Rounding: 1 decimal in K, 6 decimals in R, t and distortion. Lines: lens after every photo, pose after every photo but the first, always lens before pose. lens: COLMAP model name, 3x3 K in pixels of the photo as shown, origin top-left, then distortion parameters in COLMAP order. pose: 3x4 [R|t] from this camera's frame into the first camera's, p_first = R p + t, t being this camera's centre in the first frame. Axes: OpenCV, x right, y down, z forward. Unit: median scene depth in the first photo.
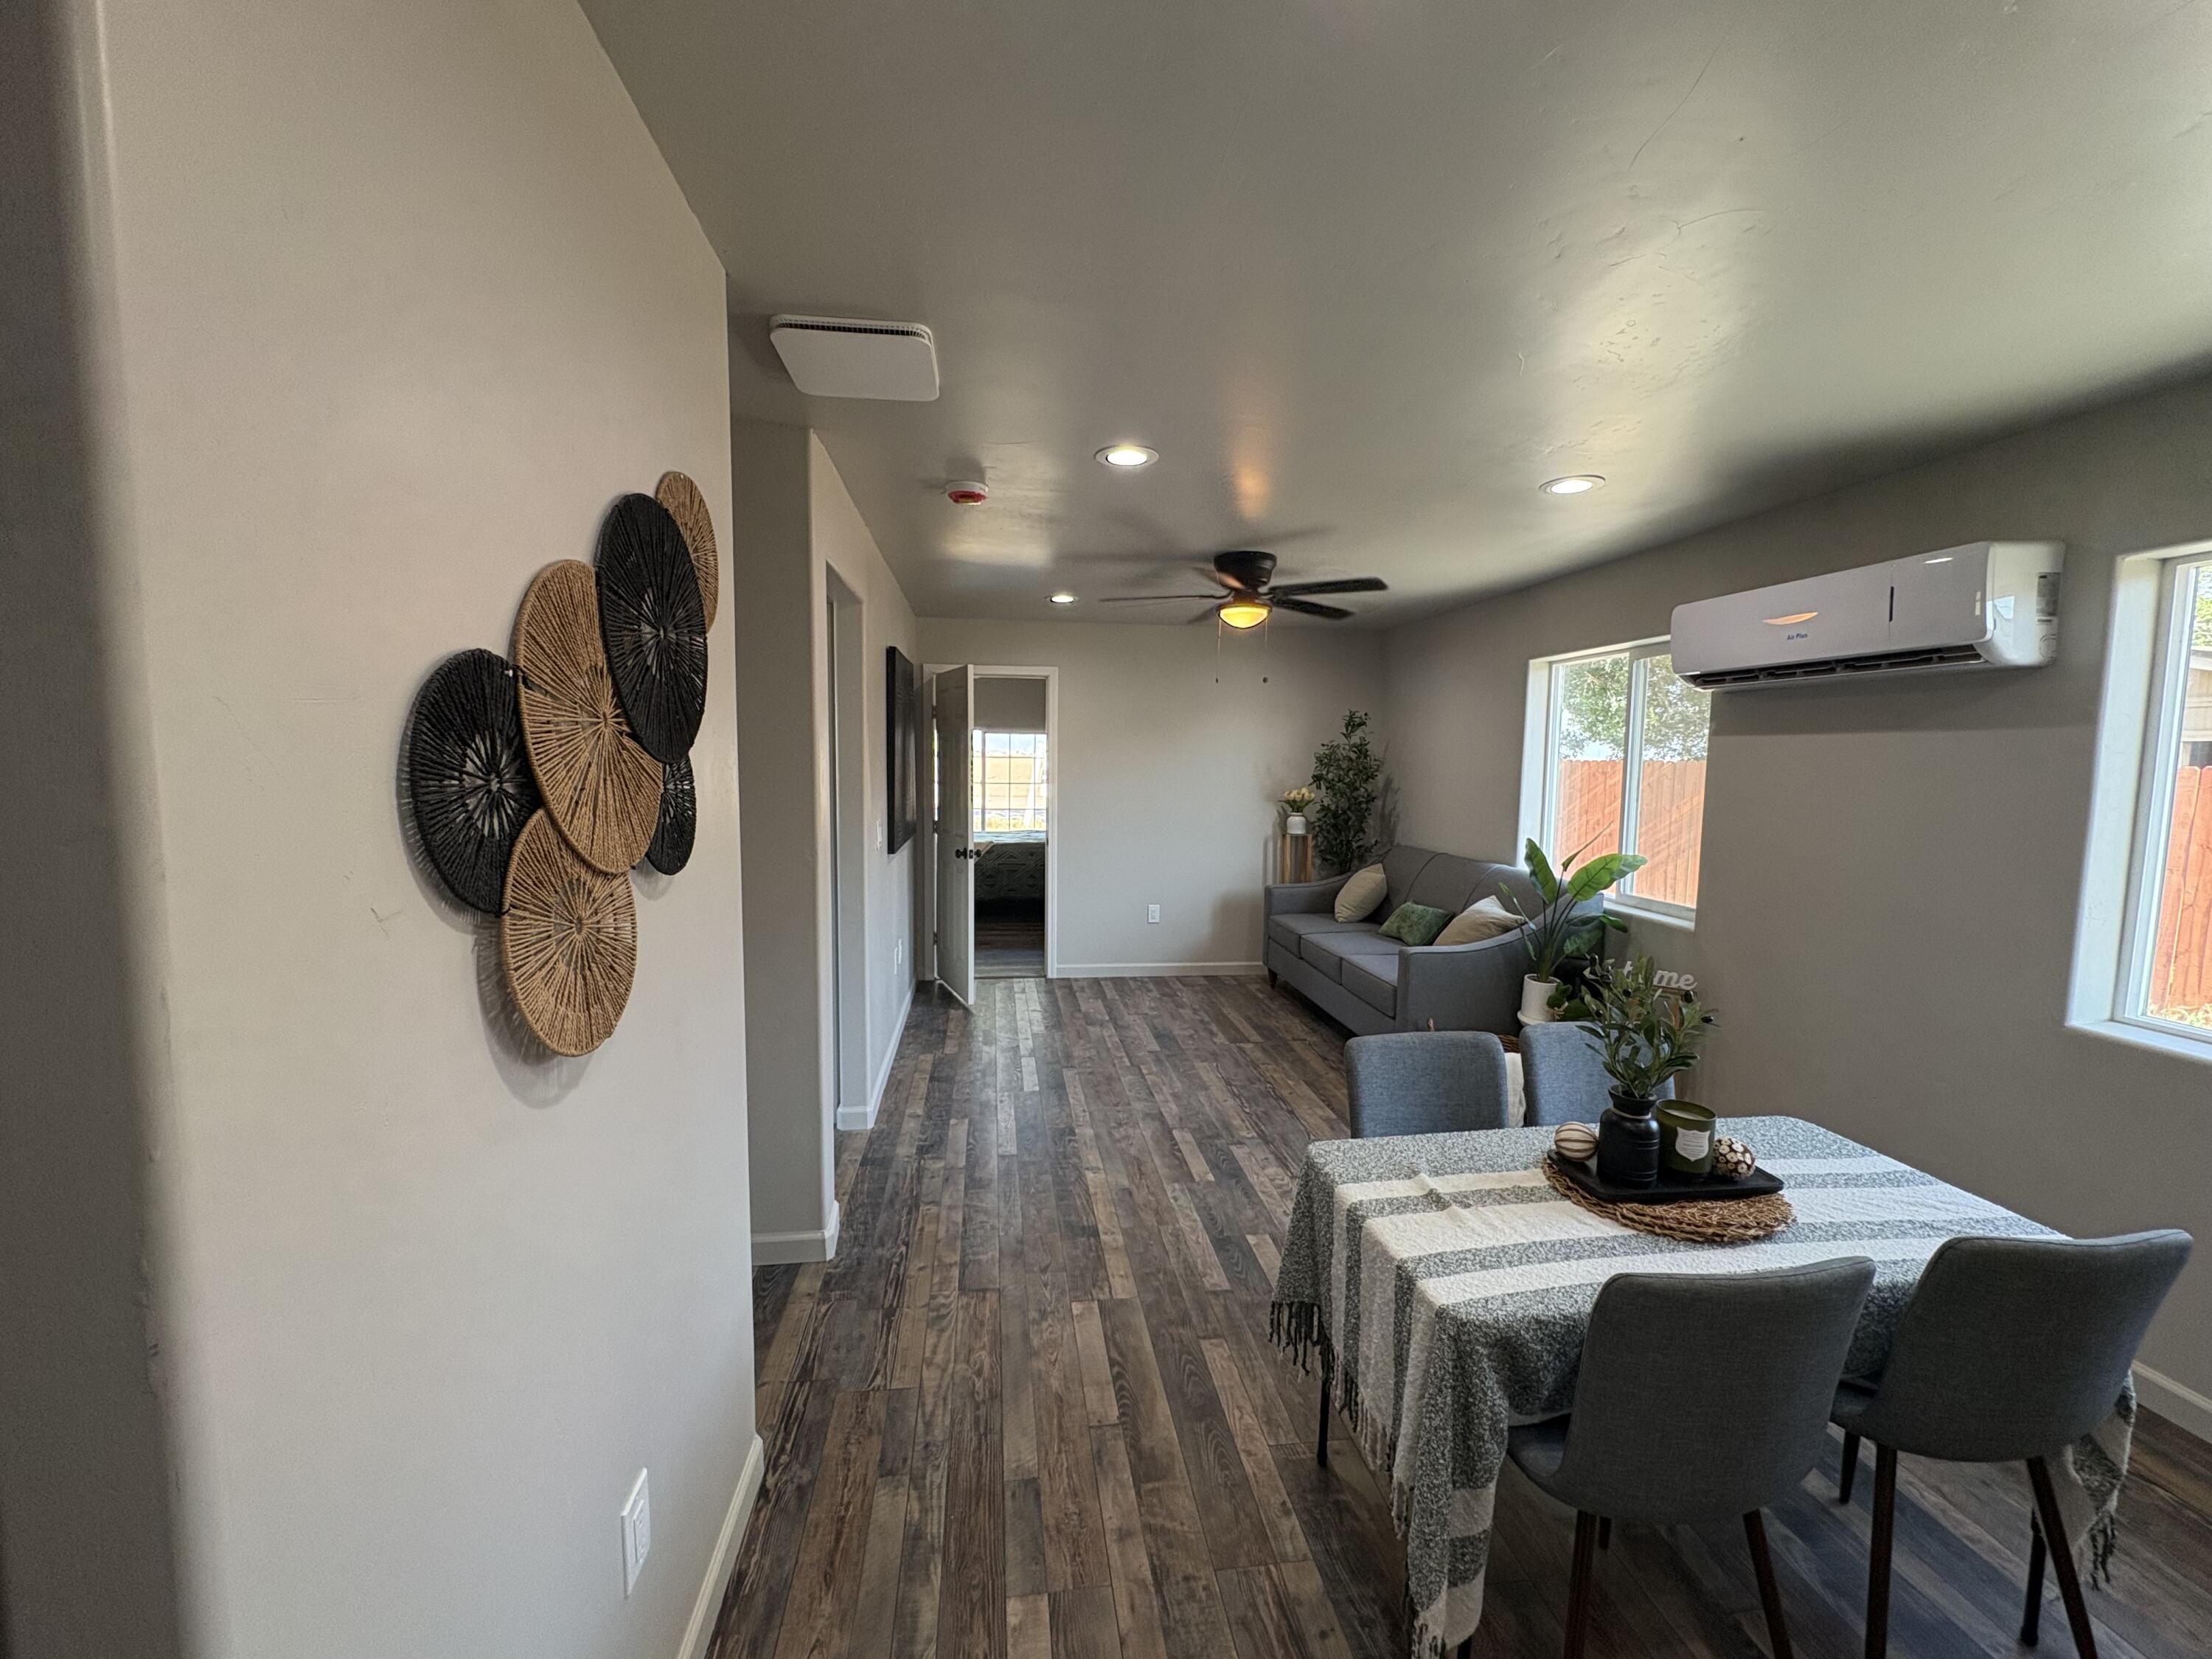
lens RADIAL K [[864.9, 0, 1106.6], [0, 864.9, 802.4], [0, 0, 1]] dist [-0.001773, -0.000041]
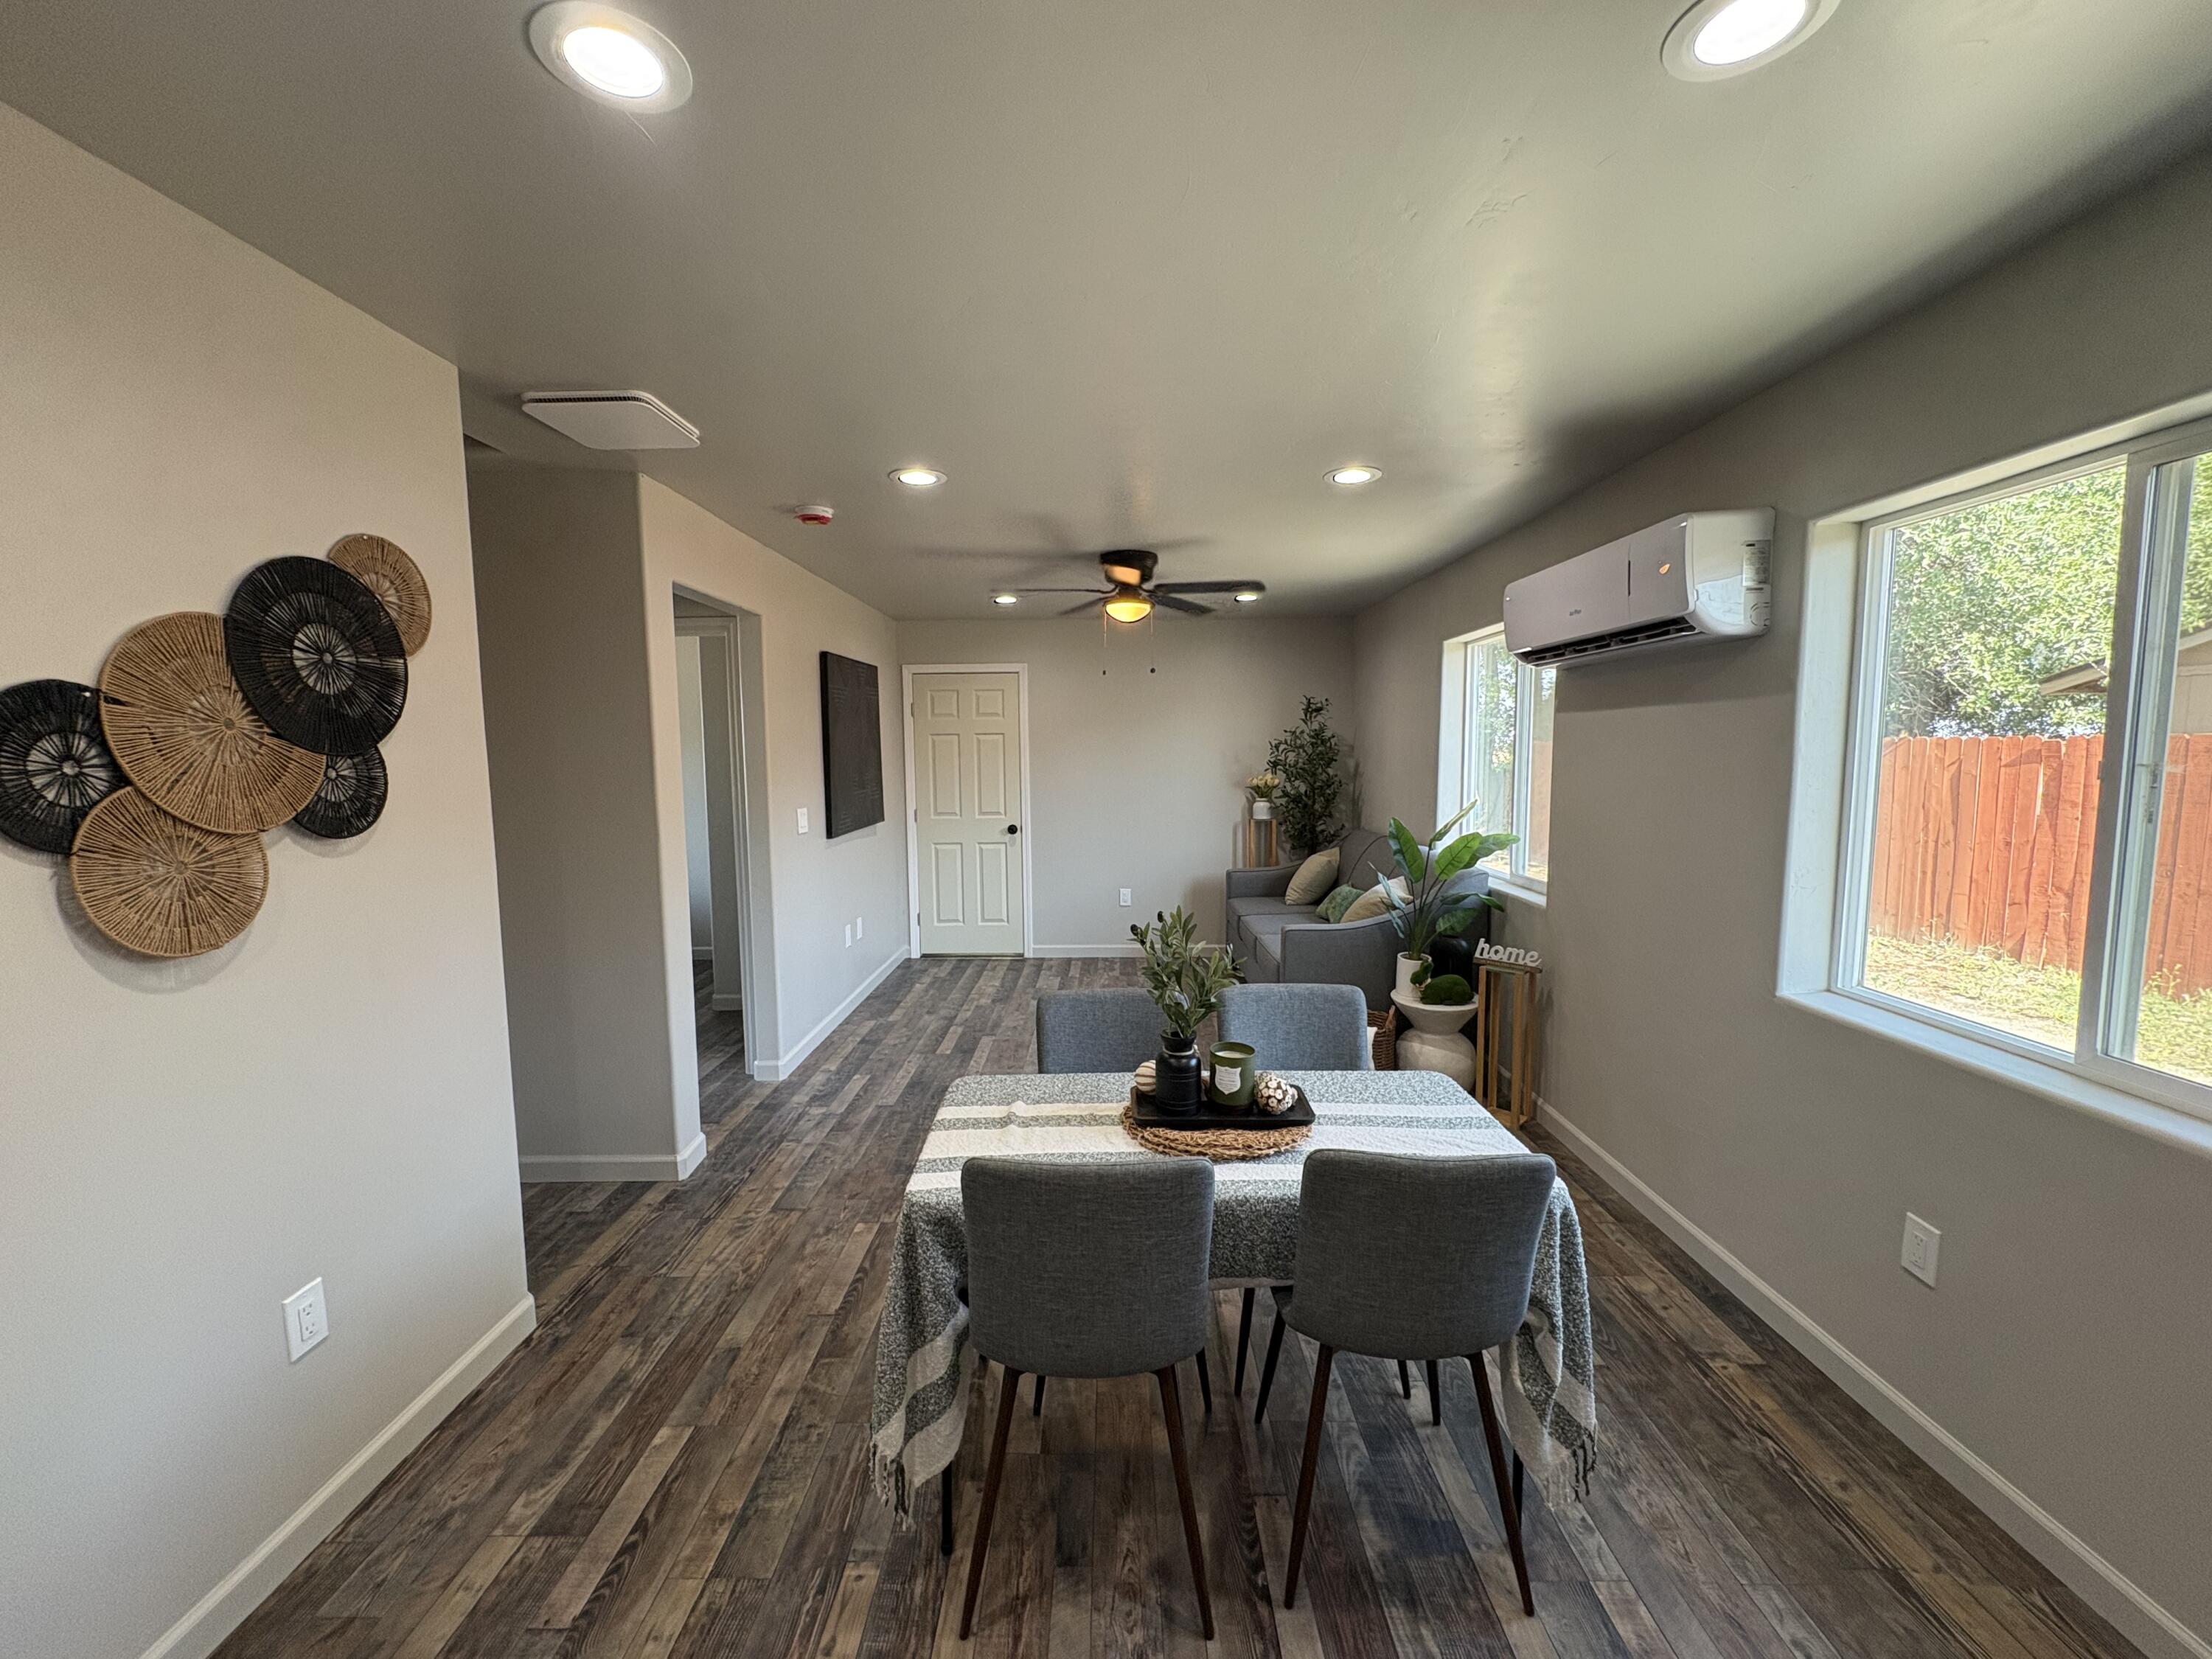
lens RADIAL K [[864.9, 0, 1106.6], [0, 864.9, 802.4], [0, 0, 1]] dist [-0.001773, -0.000041]
pose [[0.990663, -0.011744, -0.135824, 0.469940], [0.012883, 0.999889, 0.007509, 0.017880], [0.135721, -0.009189, 0.990705, -0.089228]]
